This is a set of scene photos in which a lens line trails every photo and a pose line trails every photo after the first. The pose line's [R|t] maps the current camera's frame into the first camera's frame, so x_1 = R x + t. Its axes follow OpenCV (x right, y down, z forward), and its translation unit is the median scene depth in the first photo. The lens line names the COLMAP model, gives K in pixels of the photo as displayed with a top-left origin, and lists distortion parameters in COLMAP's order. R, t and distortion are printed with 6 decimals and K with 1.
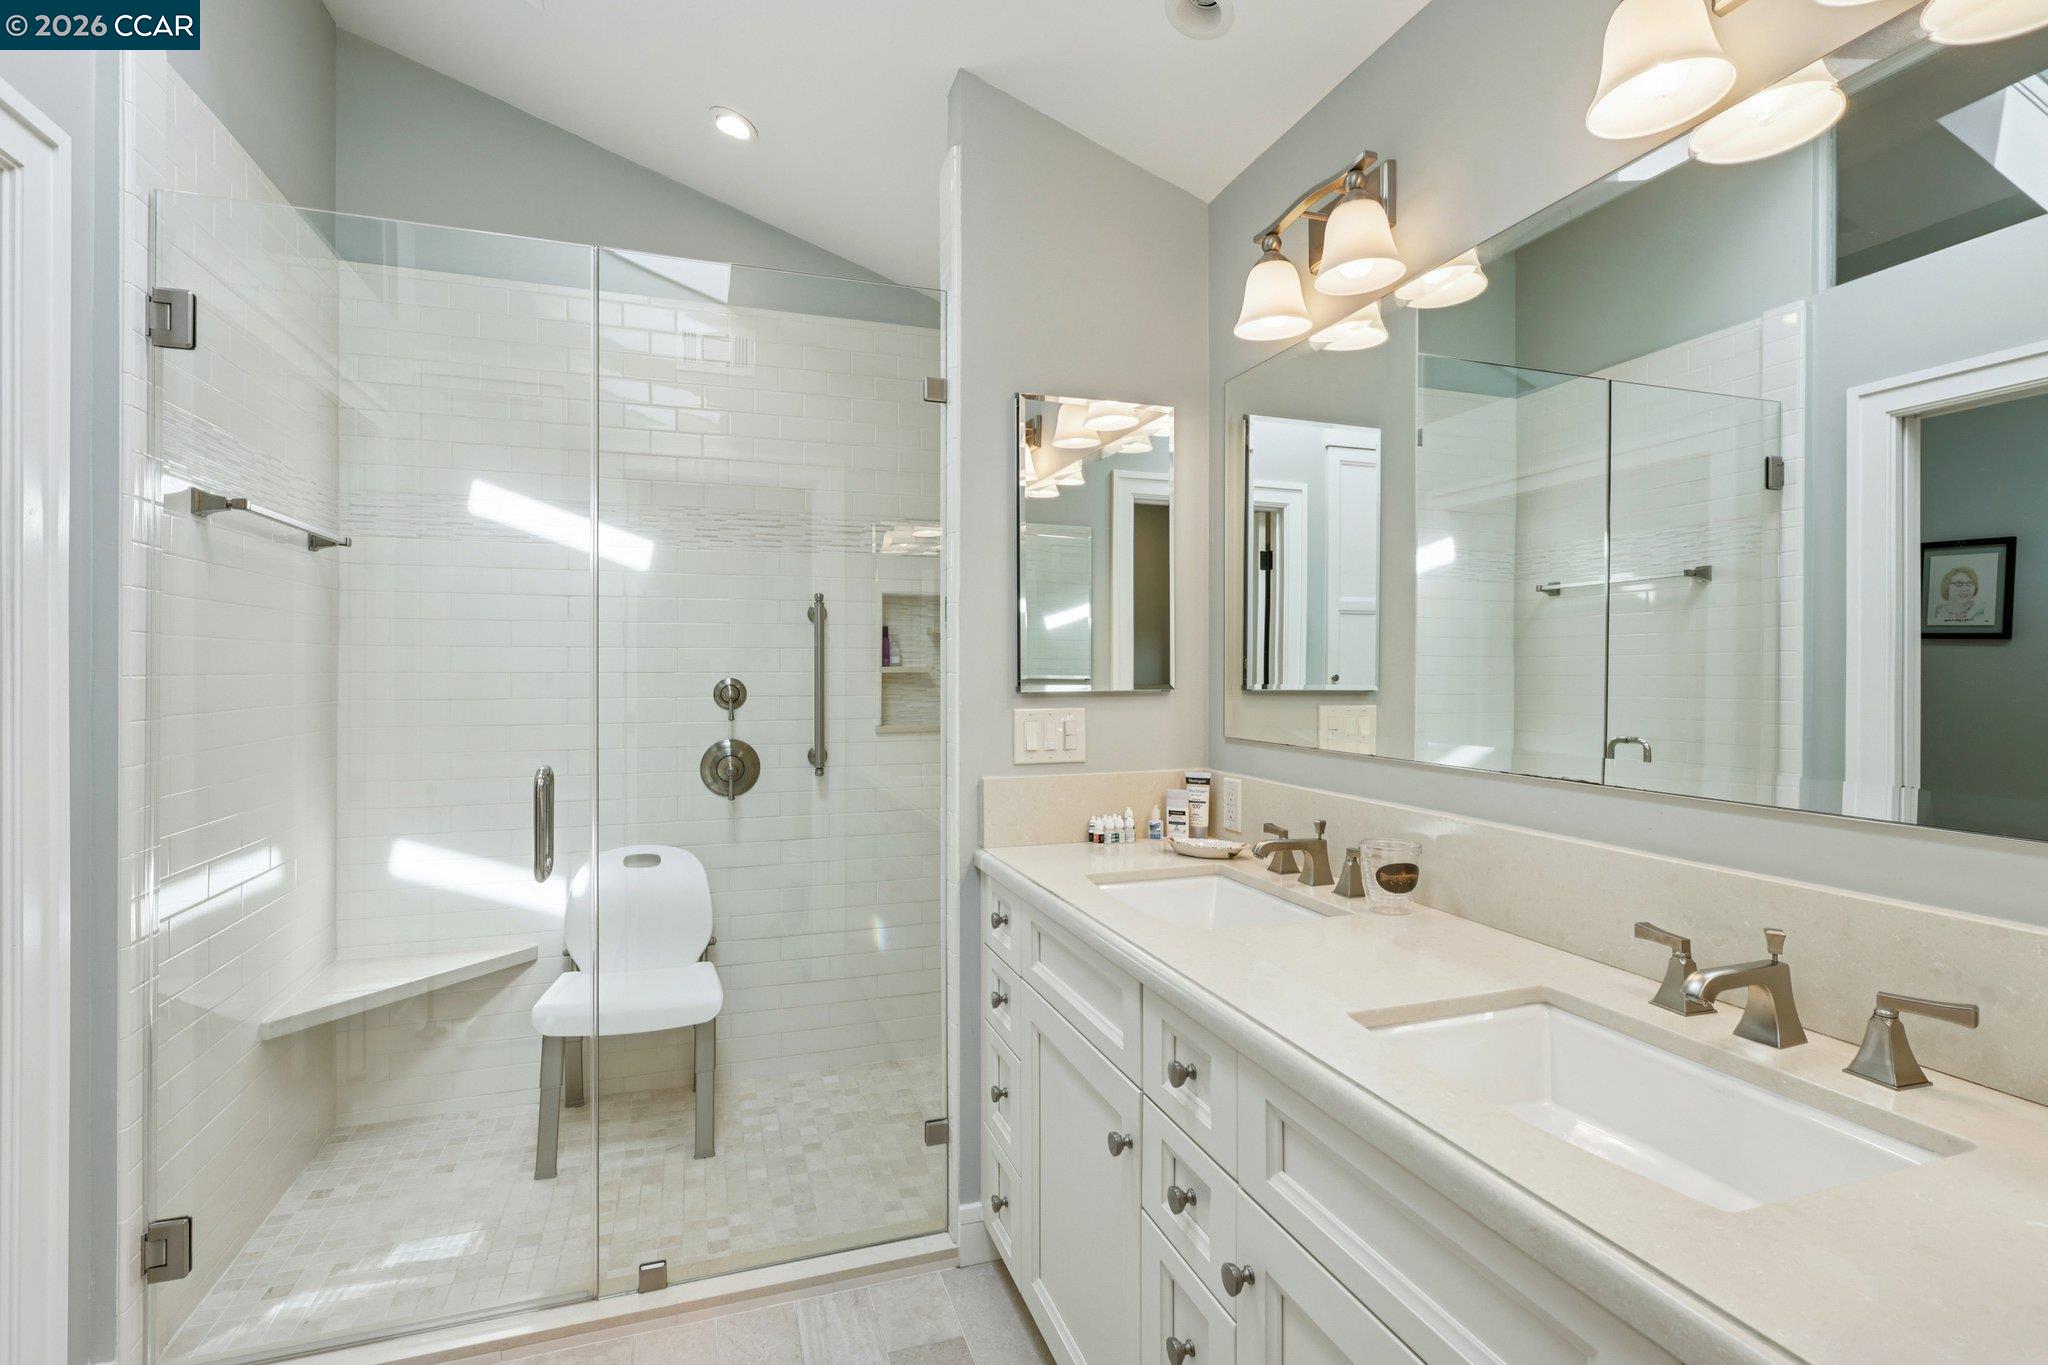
lens RADIAL K [[955.5, 0, 1024.0], [0, 955.5, 682.5], [0, 0, 1]] dist [-0.000658, -0.000198]
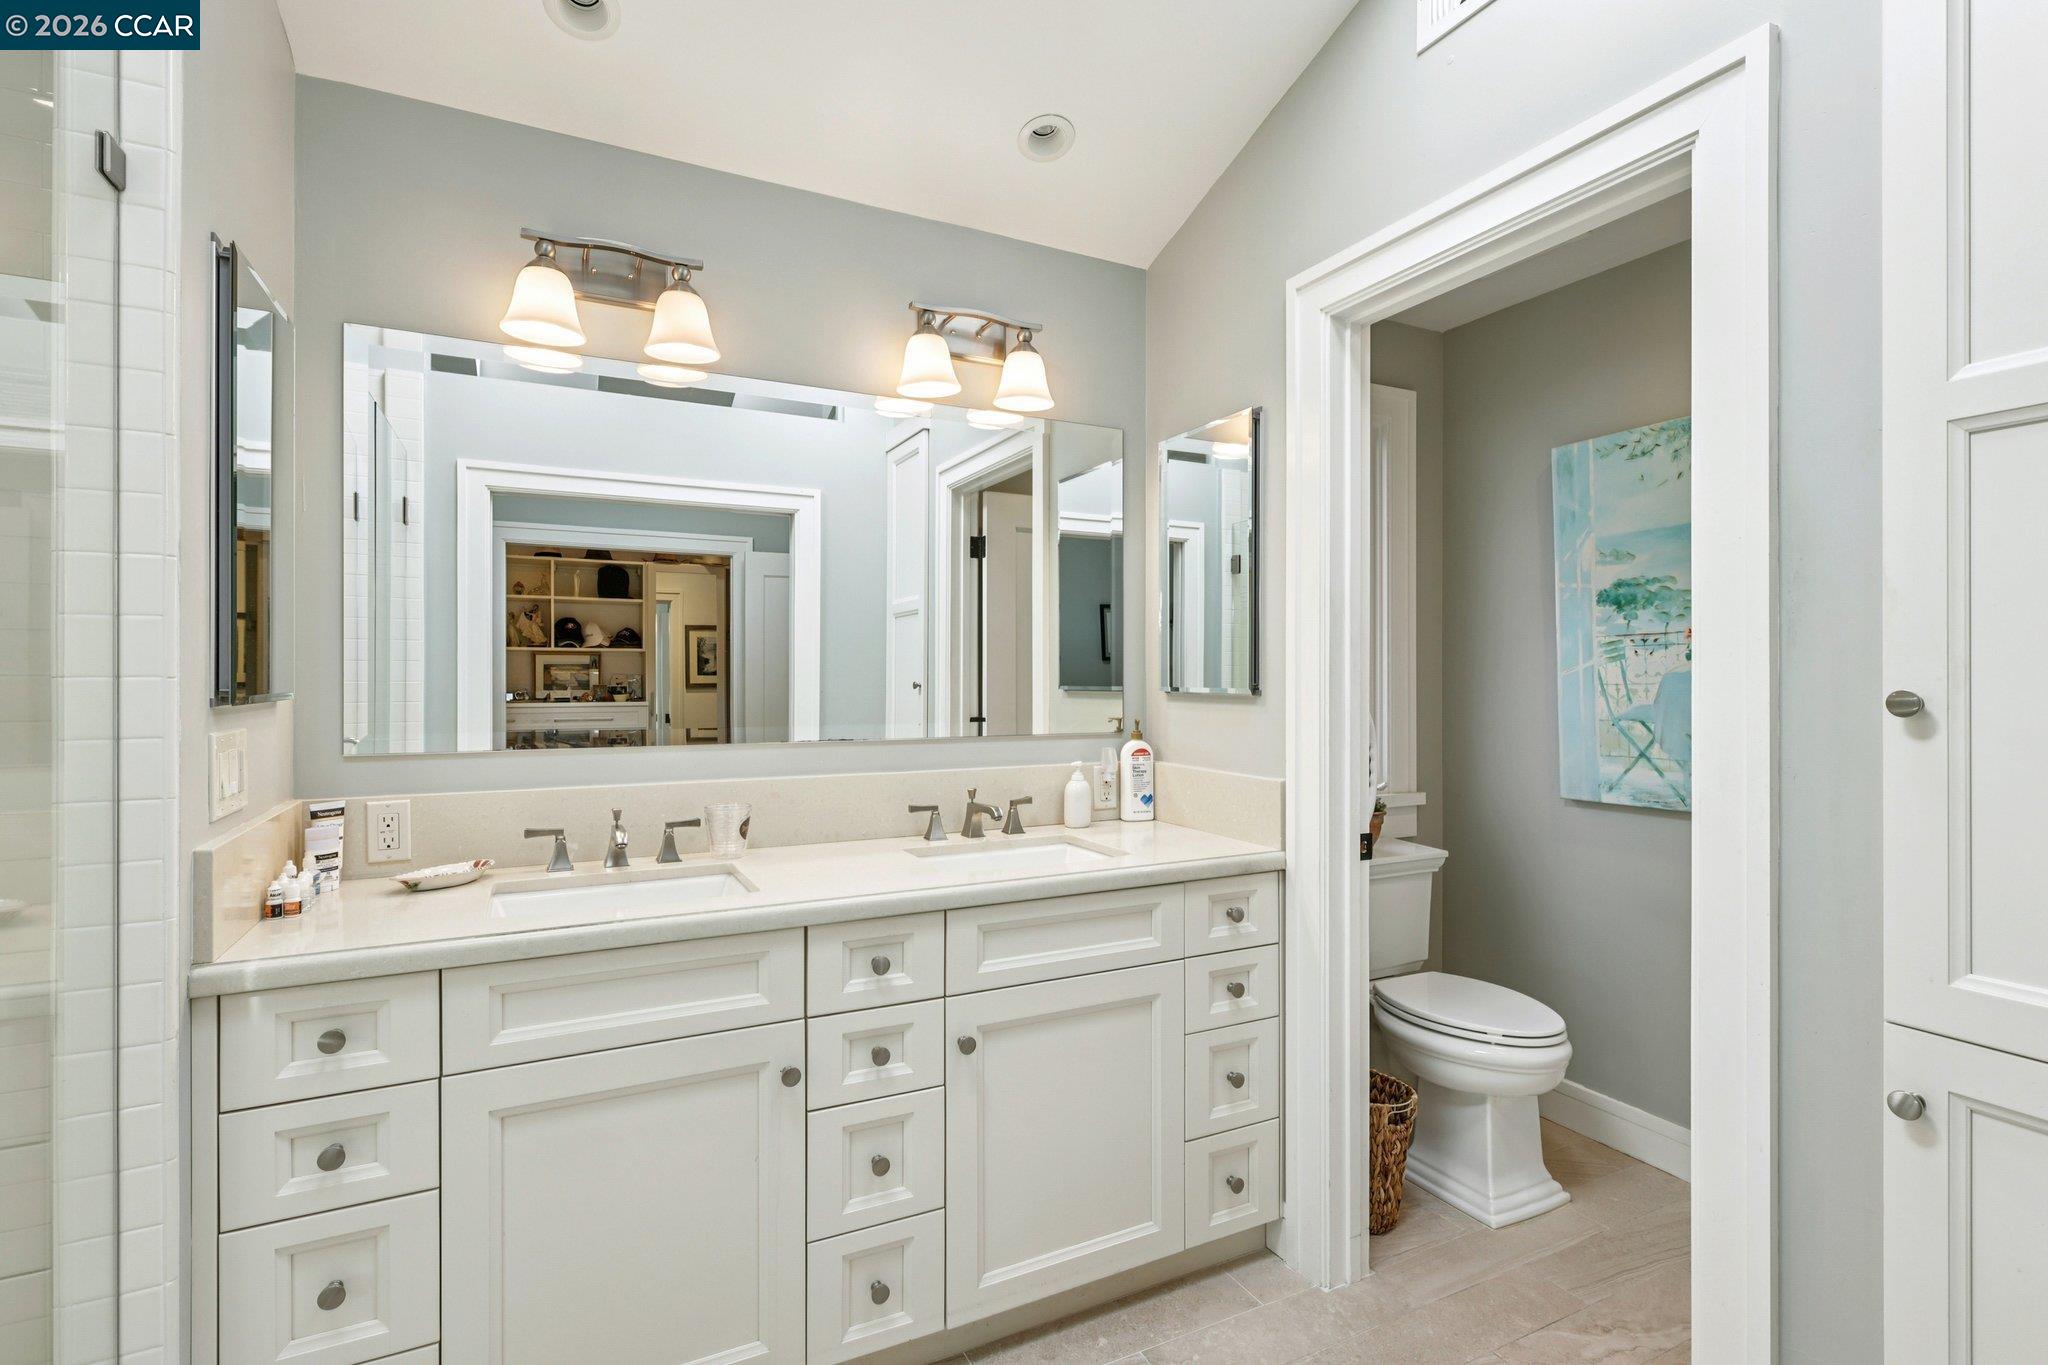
lens RADIAL K [[955.5, 0, 1024.0], [0, 955.5, 682.5], [0, 0, 1]] dist [-0.000658, -0.000198]
pose [[-0.152573, -0.007307, 0.988265, -0.703782], [0.005592, 0.999950, 0.008256, -0.008680], [-0.988276, 0.006786, -0.152525, 0.565360]]
